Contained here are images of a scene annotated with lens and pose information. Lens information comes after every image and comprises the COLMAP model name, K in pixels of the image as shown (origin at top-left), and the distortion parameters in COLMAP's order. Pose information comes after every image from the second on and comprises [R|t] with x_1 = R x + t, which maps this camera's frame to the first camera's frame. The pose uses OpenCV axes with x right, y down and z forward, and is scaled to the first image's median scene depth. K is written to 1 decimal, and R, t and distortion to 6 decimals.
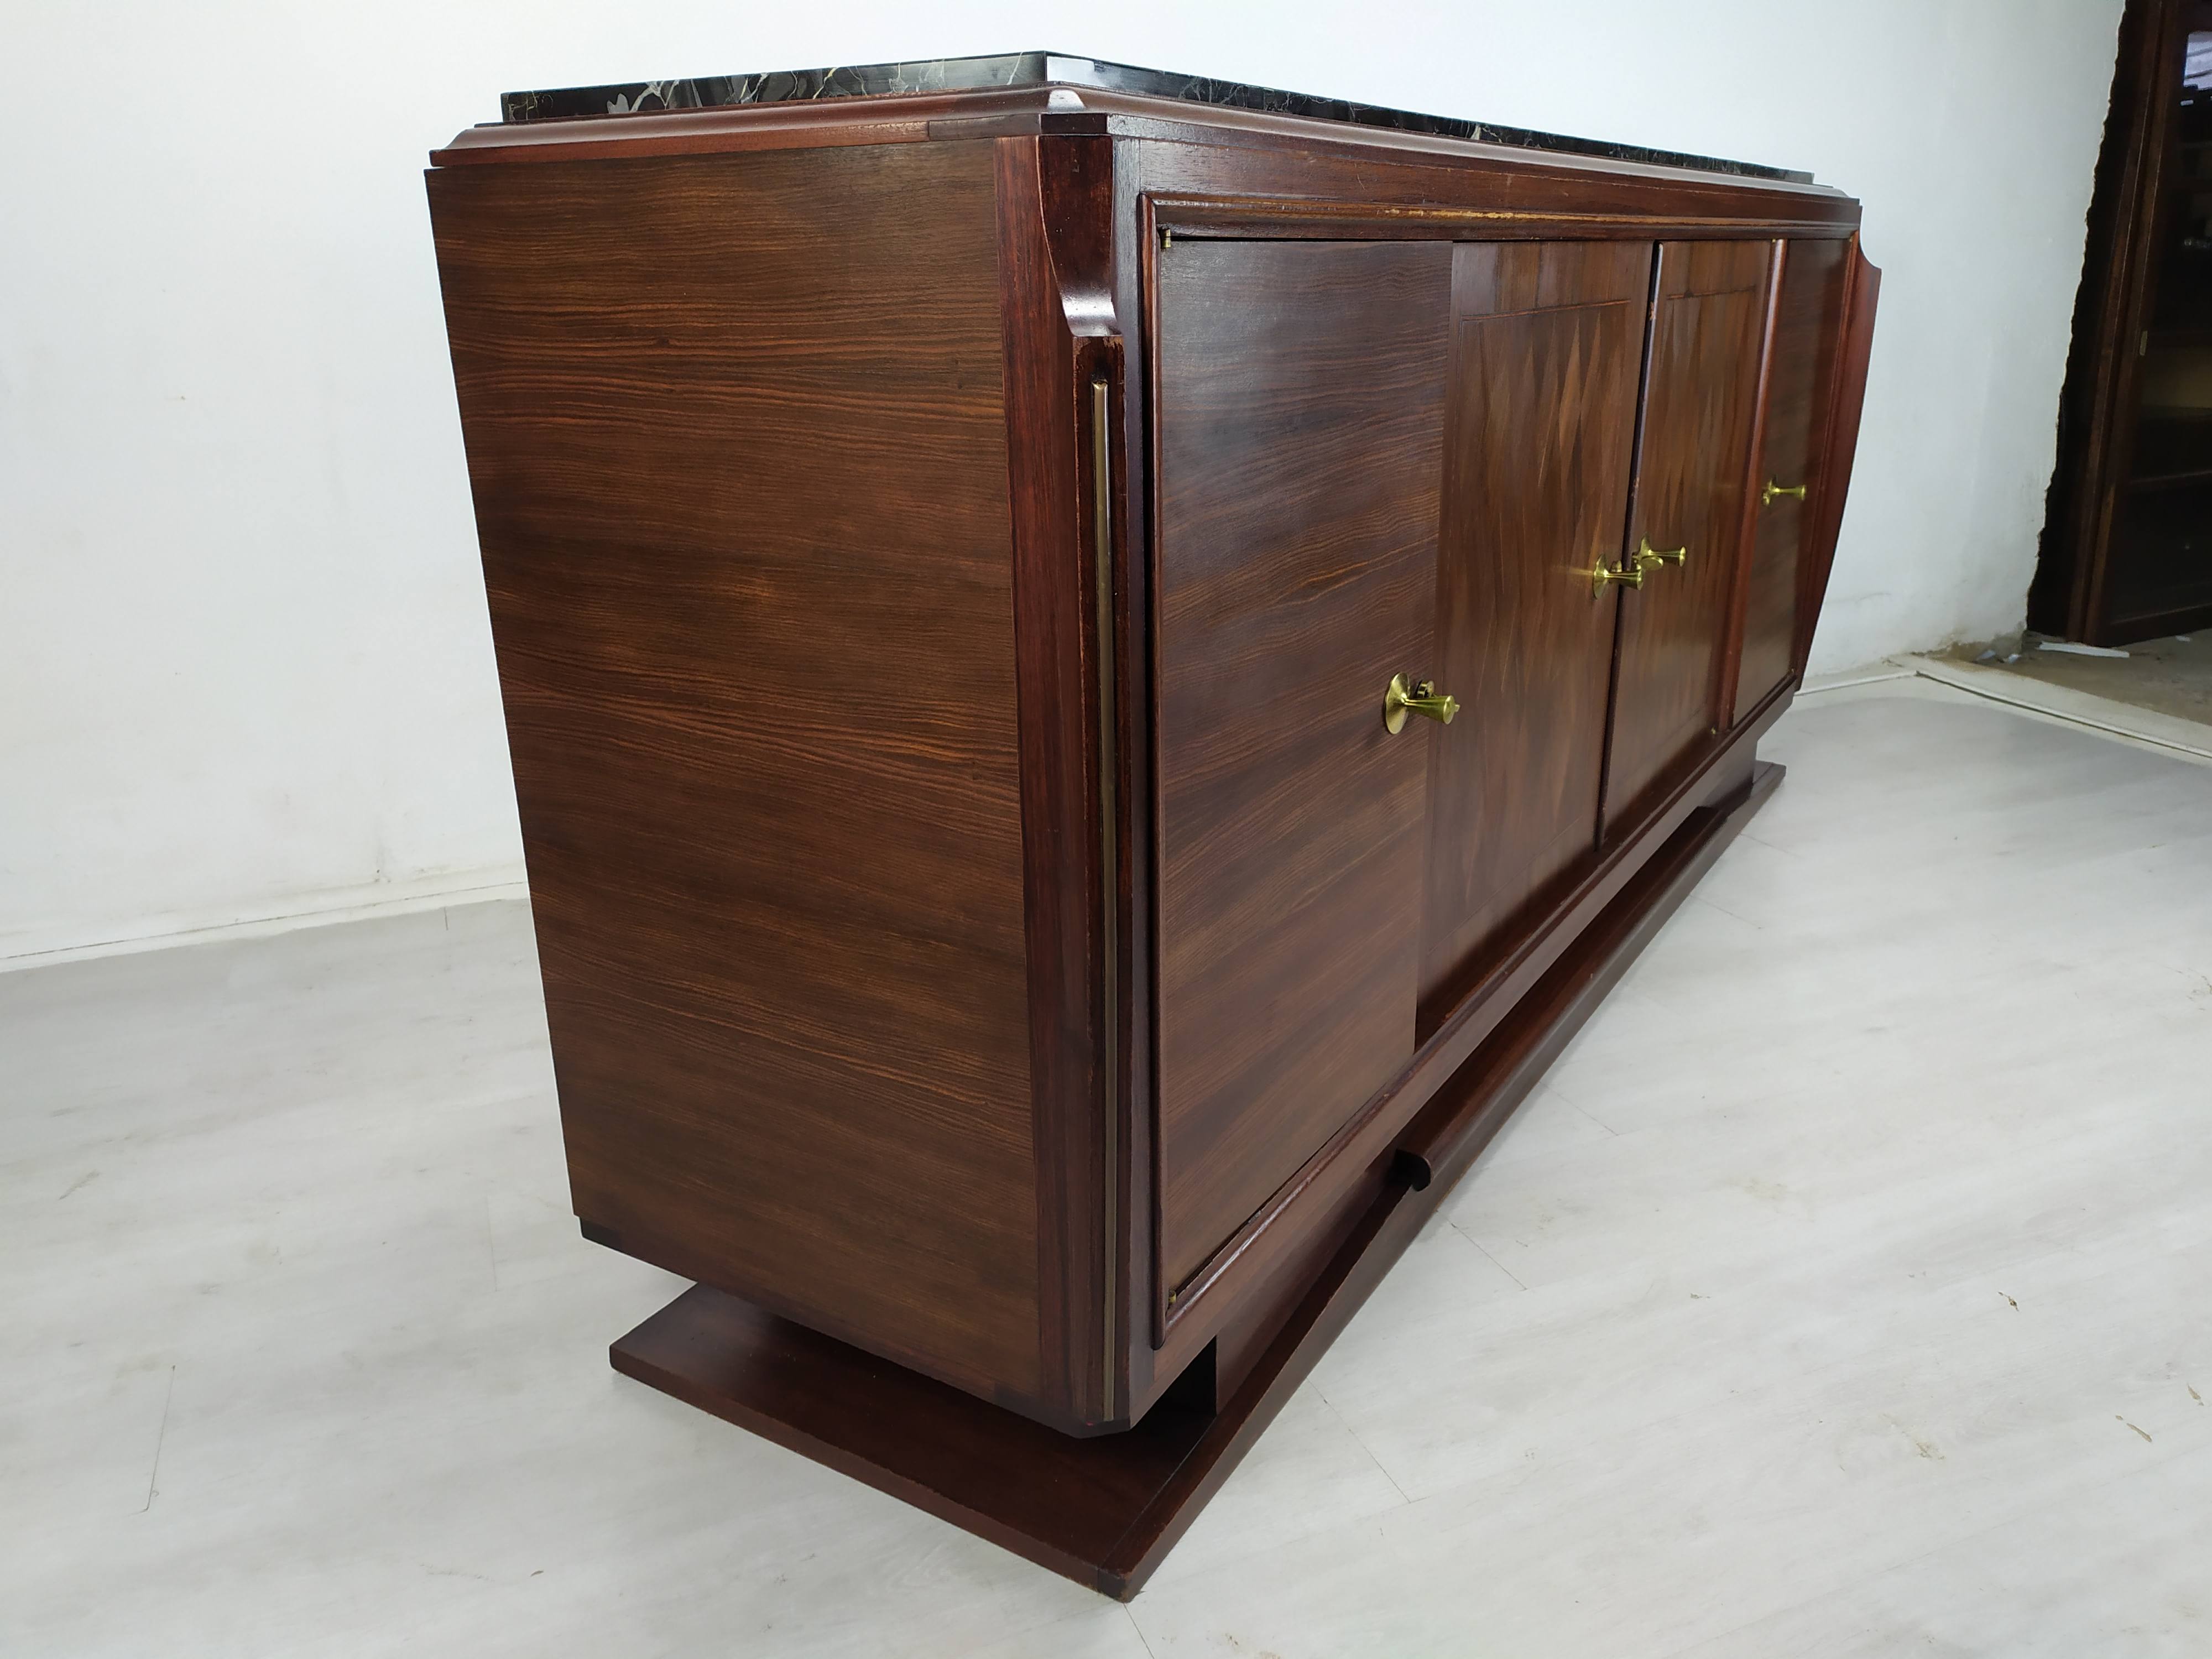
lens RADIAL K [[1656.0, 0, 1124.4], [0, 1656.0, 844.0], [0, 0, 1]] dist [0.045313, -0.043120]
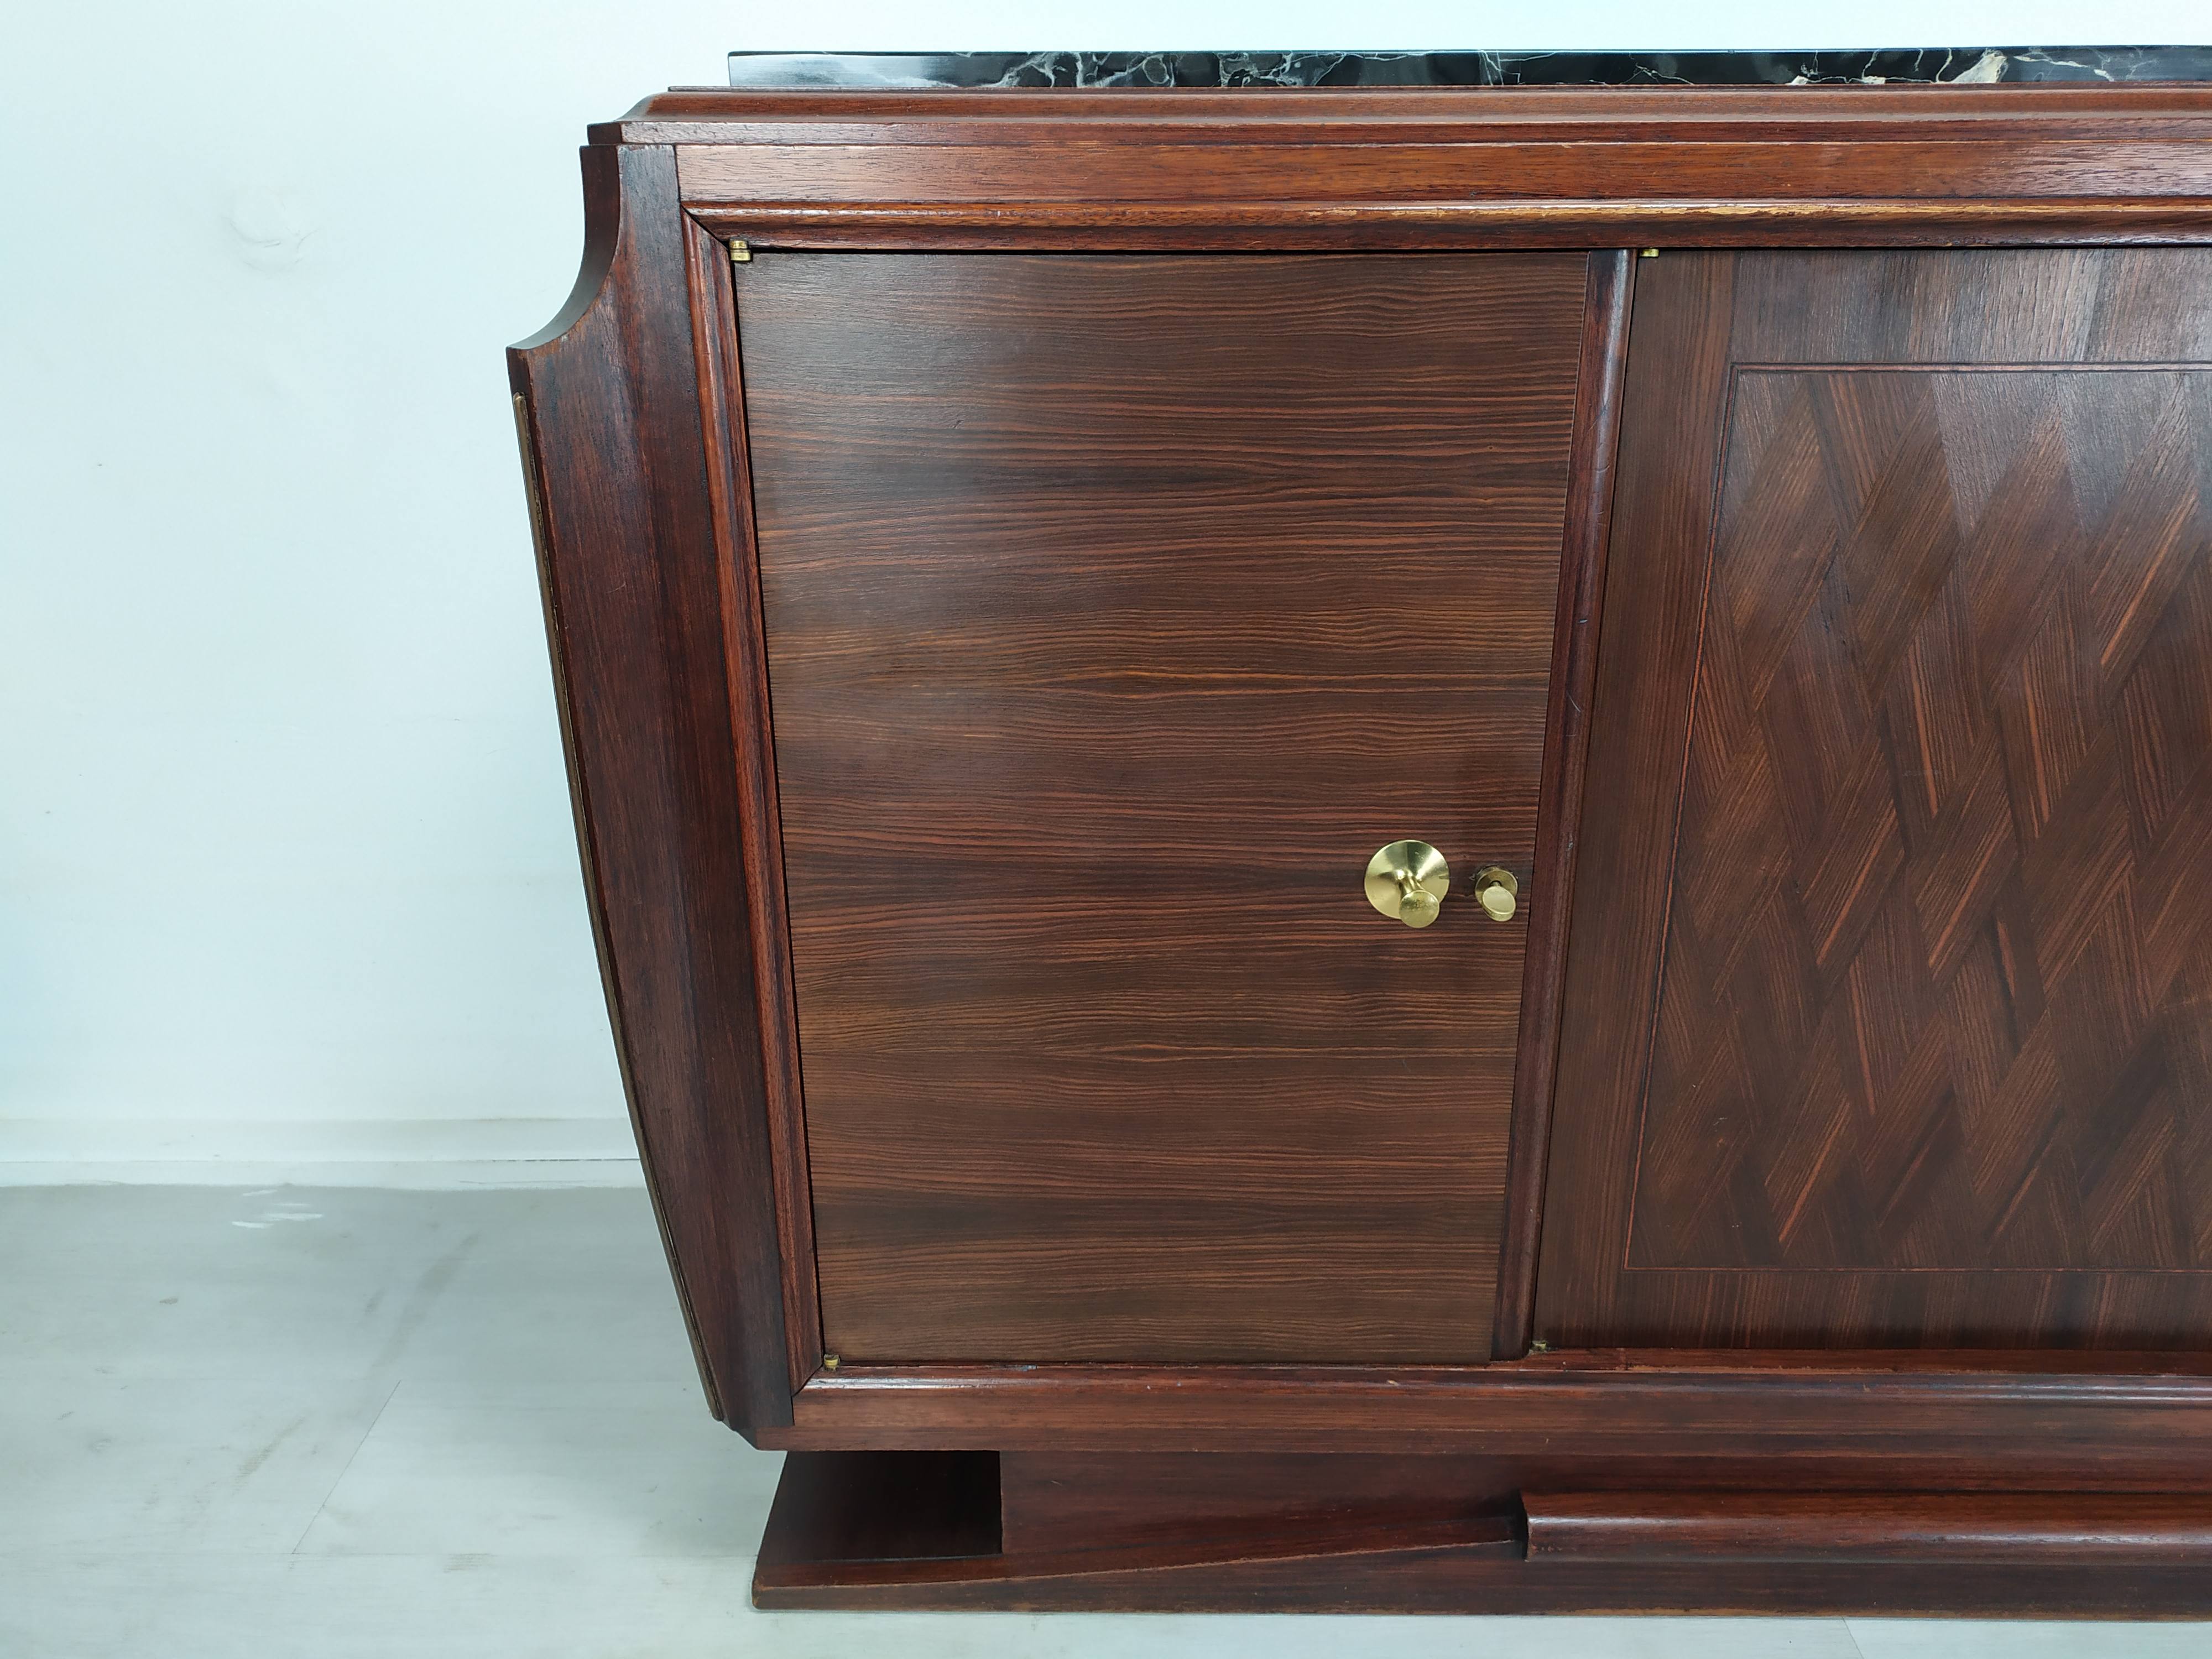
lens RADIAL K [[1688.1, 0, 1121.1], [0, 1688.1, 841.2], [0, 0, 1]] dist [0.050836, -0.048620]
pose [[0.915162, 0.156877, -0.371306, -0.324694], [-0.144563, 0.987616, 0.060962, -0.306515], [0.376271, -0.002113, 0.926507, 0.782795]]
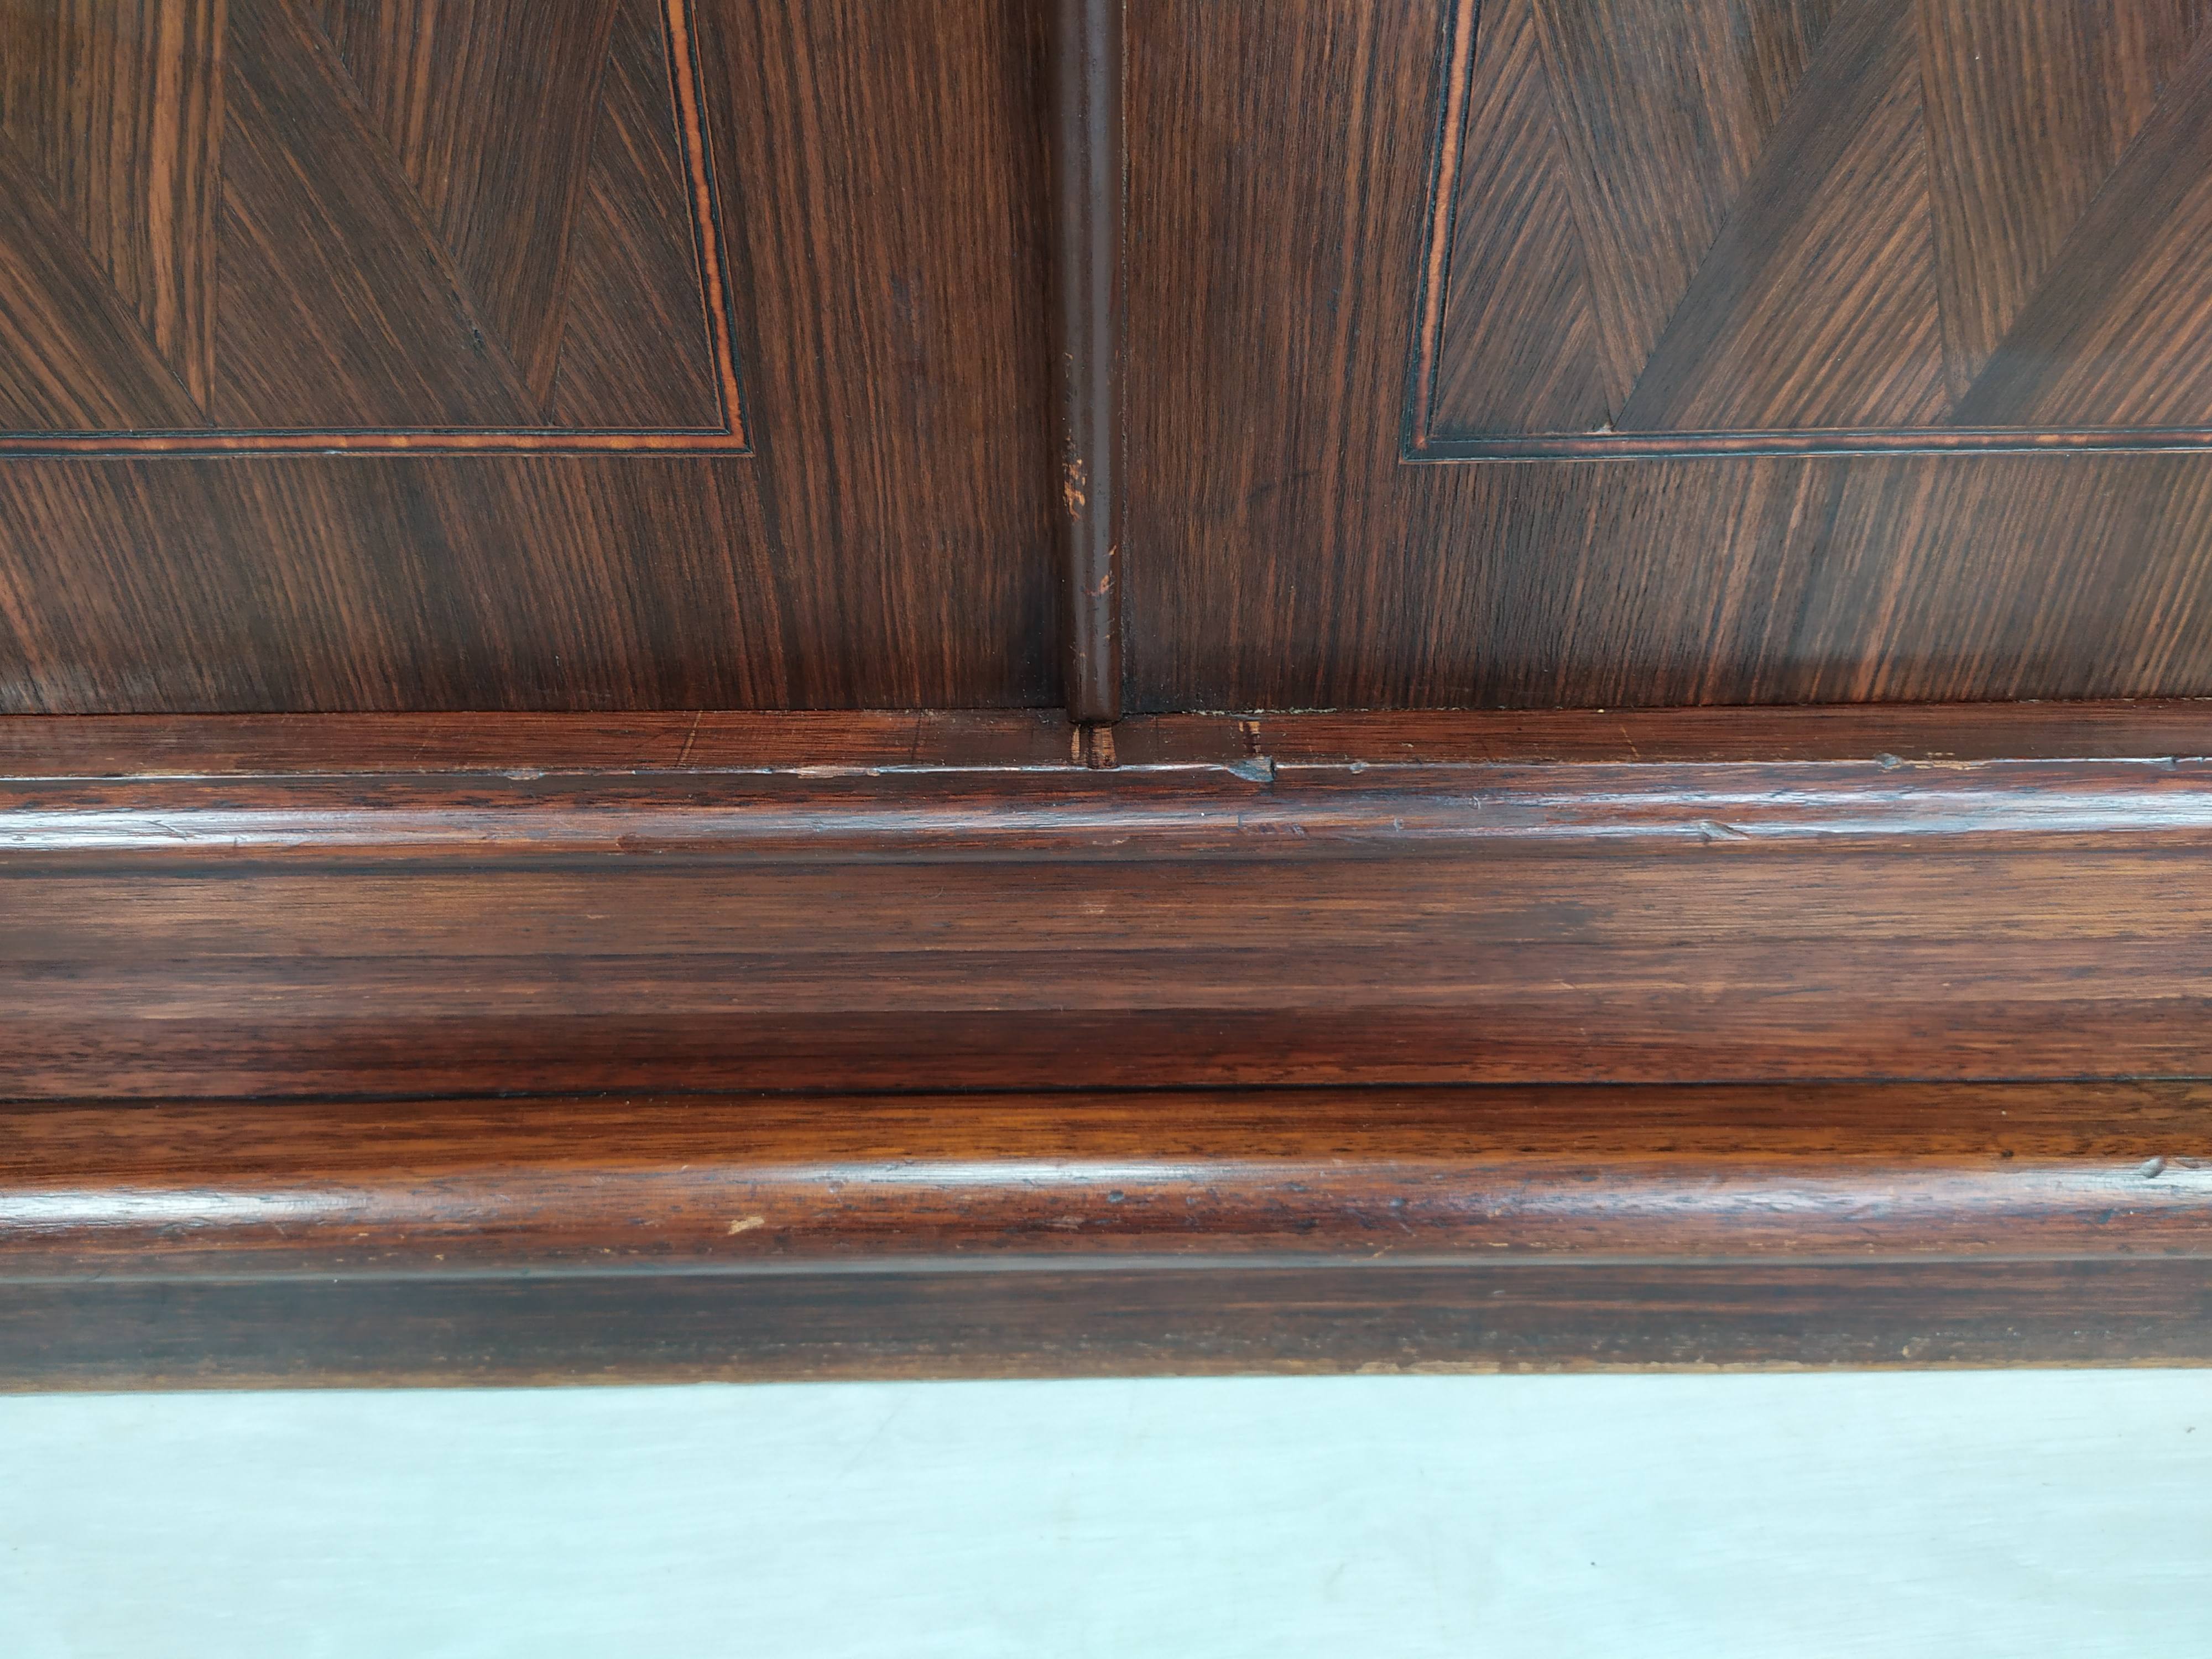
lens RADIAL K [[1670.2, 0, 1113.5], [0, 1670.2, 825.4], [0, 0, 1]] dist [0.053025, -0.062667]
pose [[0.923860, 0.235166, -0.301960, 0.150012], [-0.138508, 0.940918, 0.309013, -0.147753], [0.356789, -0.243661, 0.901849, 1.669181]]
